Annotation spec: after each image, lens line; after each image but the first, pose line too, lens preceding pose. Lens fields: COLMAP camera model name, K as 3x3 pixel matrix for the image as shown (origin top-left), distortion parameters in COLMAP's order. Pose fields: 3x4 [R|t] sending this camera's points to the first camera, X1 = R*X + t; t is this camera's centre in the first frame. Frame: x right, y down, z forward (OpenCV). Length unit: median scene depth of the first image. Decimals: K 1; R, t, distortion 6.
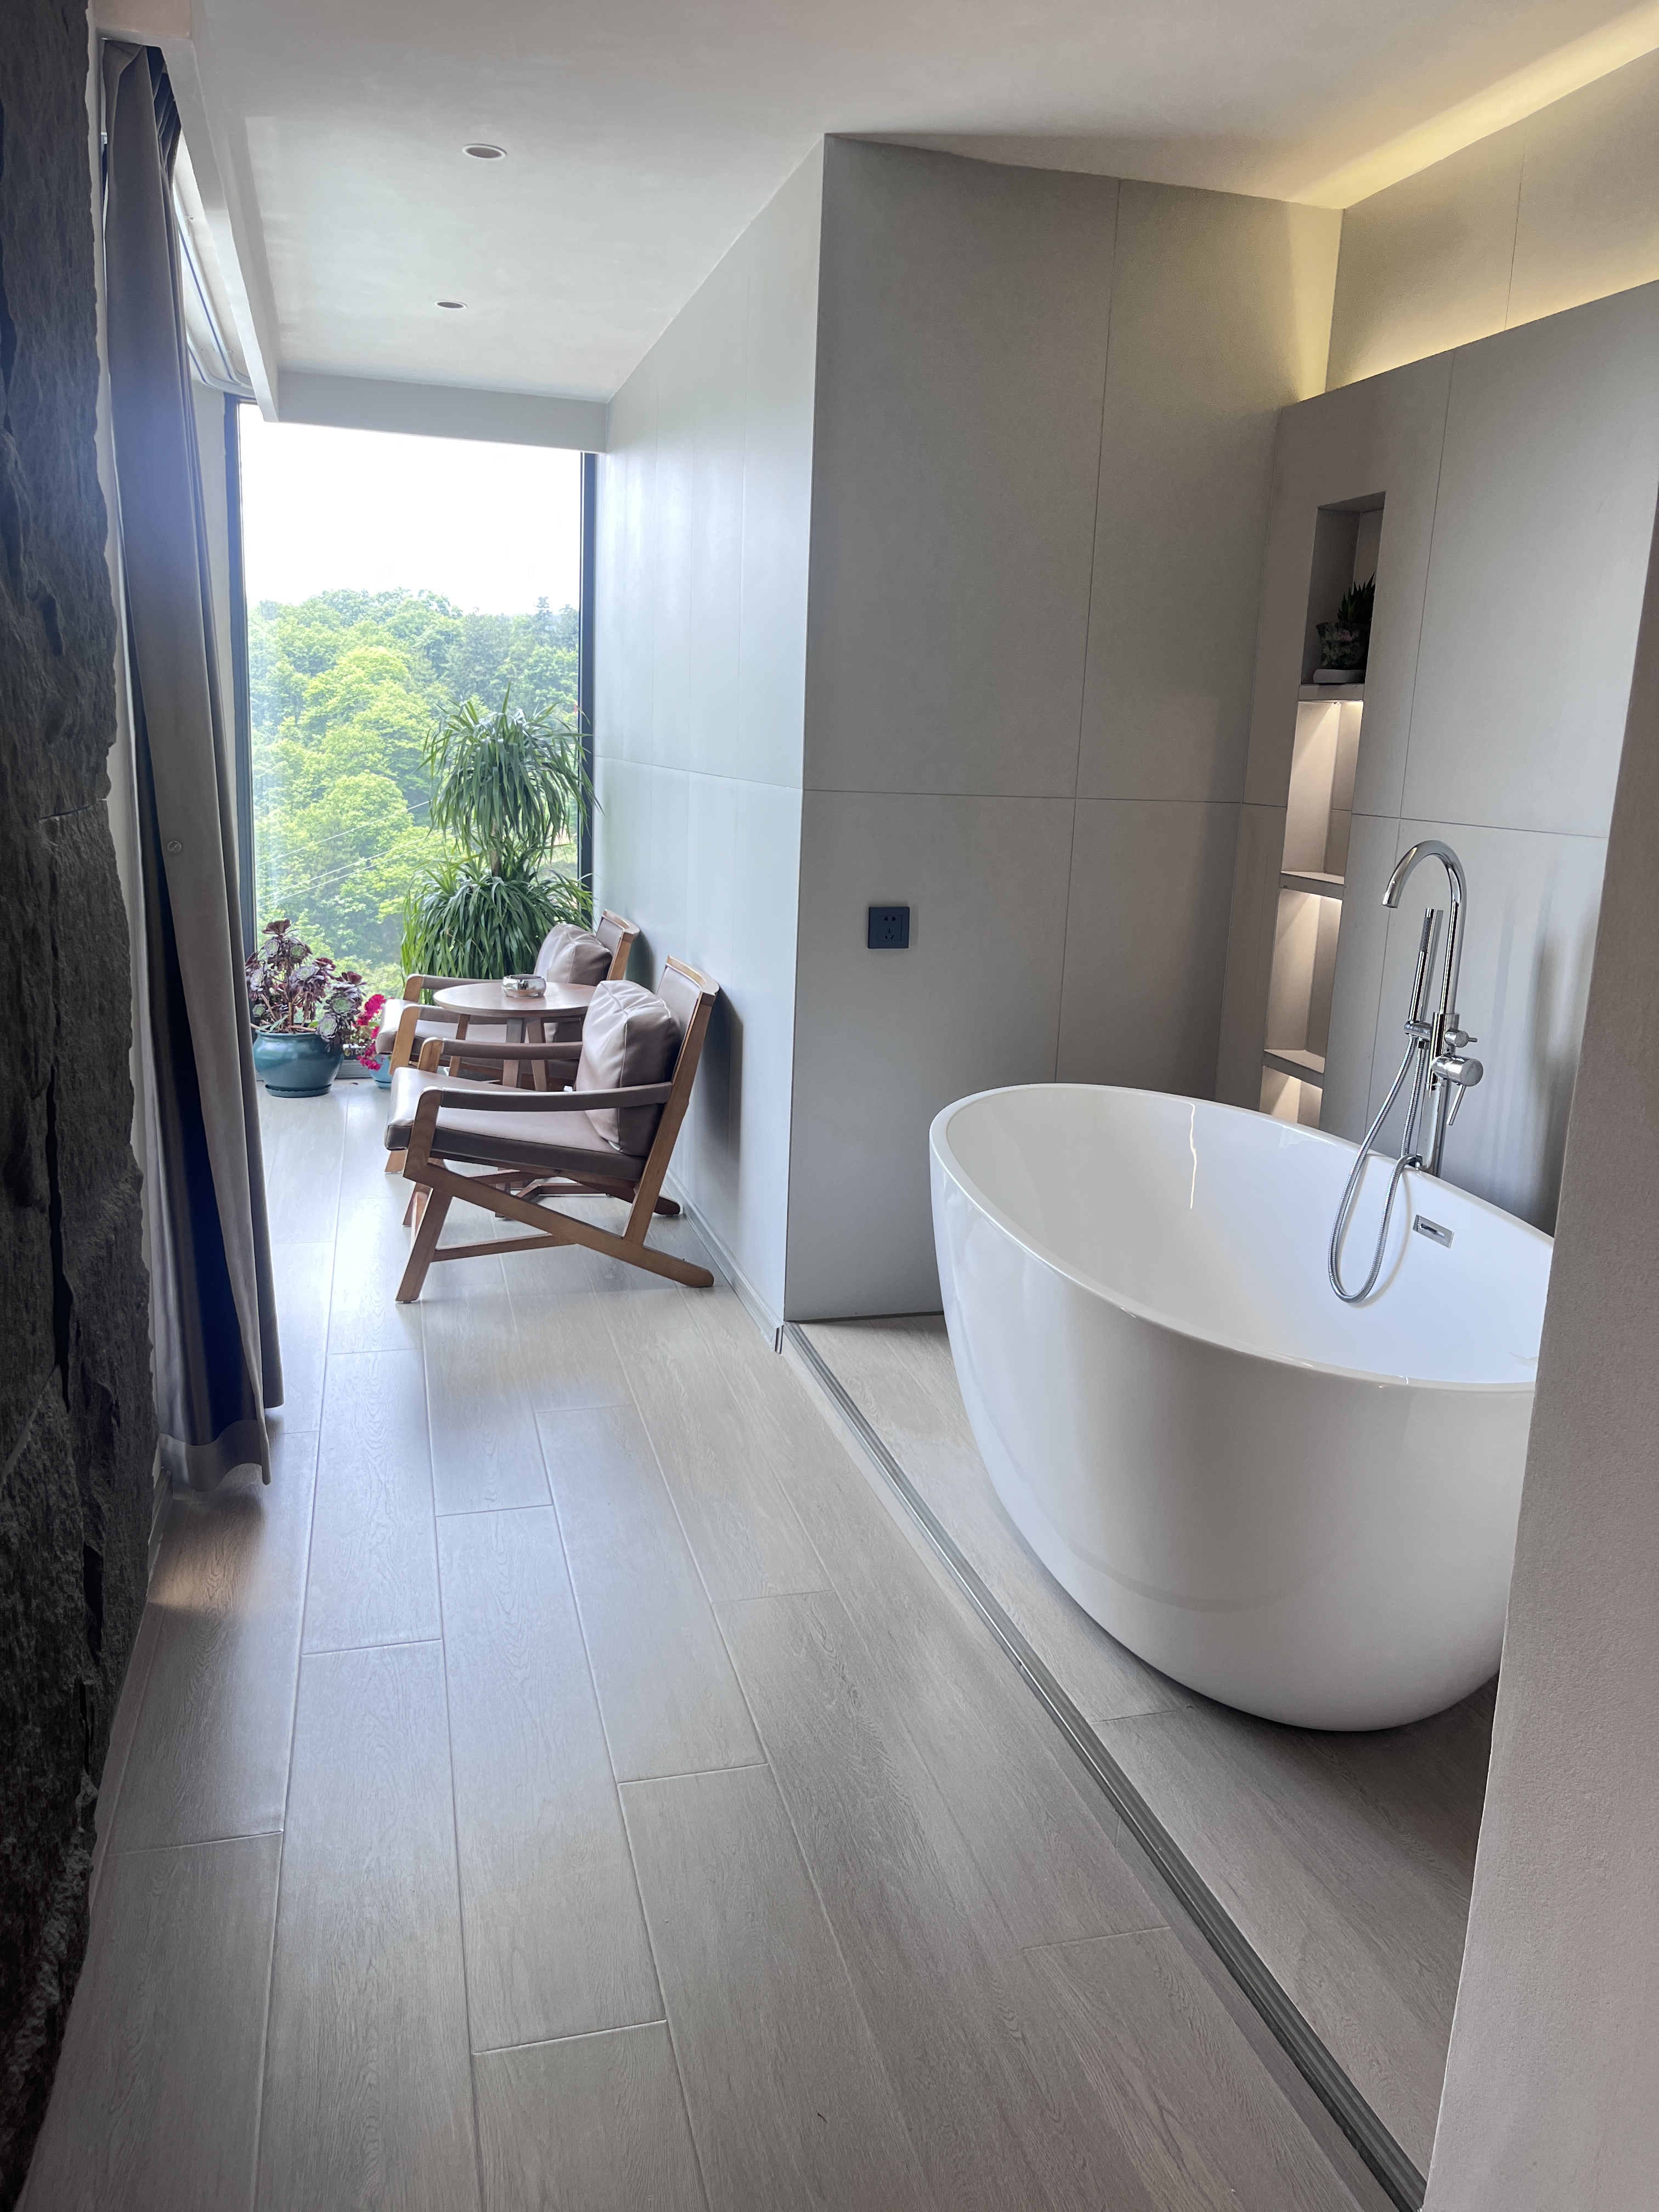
lens RADIAL K [[1675.9, 0, 829.5], [0, 1675.9, 1106.0], [0, 0, 1]] dist [0.095533, -0.115478]
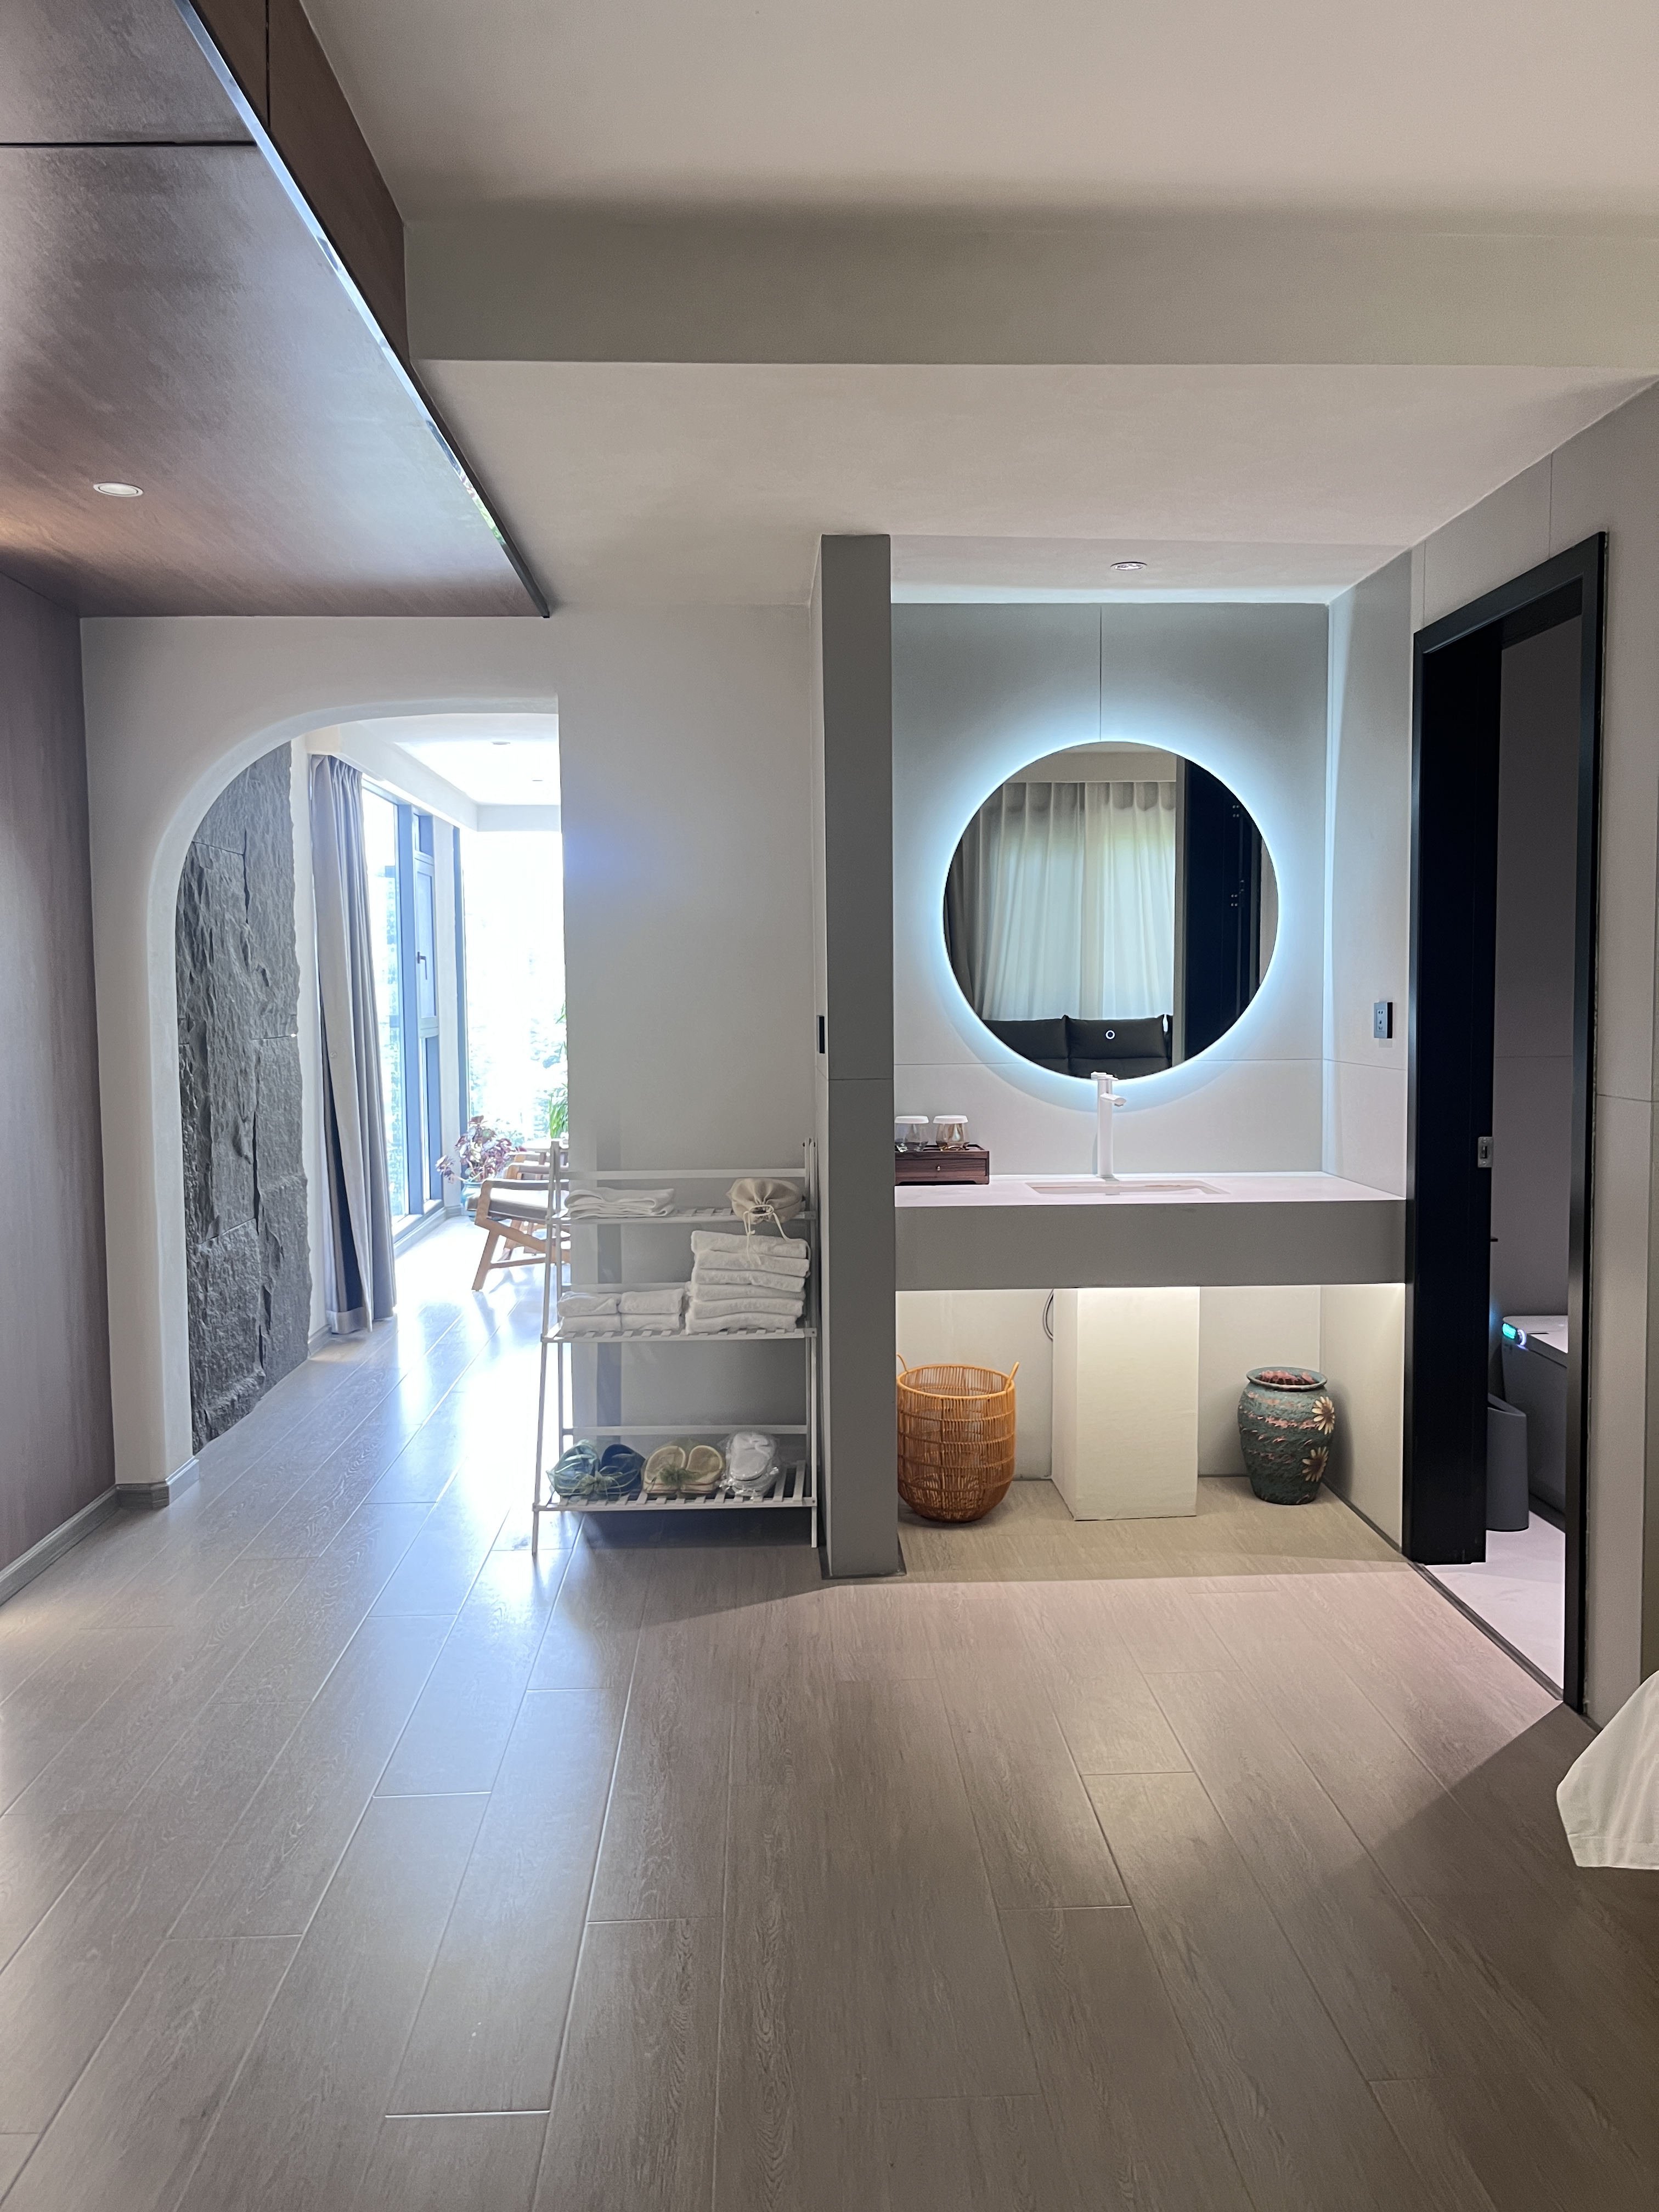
lens RADIAL K [[1675.9, 0, 829.5], [0, 1675.9, 1106.0], [0, 0, 1]] dist [0.095533, -0.115478]
pose [[0.977040, -0.035065, -0.210152, 0.650584], [0.004590, 0.989599, -0.143780, 0.216695], [0.213007, 0.139514, 0.967039, -0.943412]]
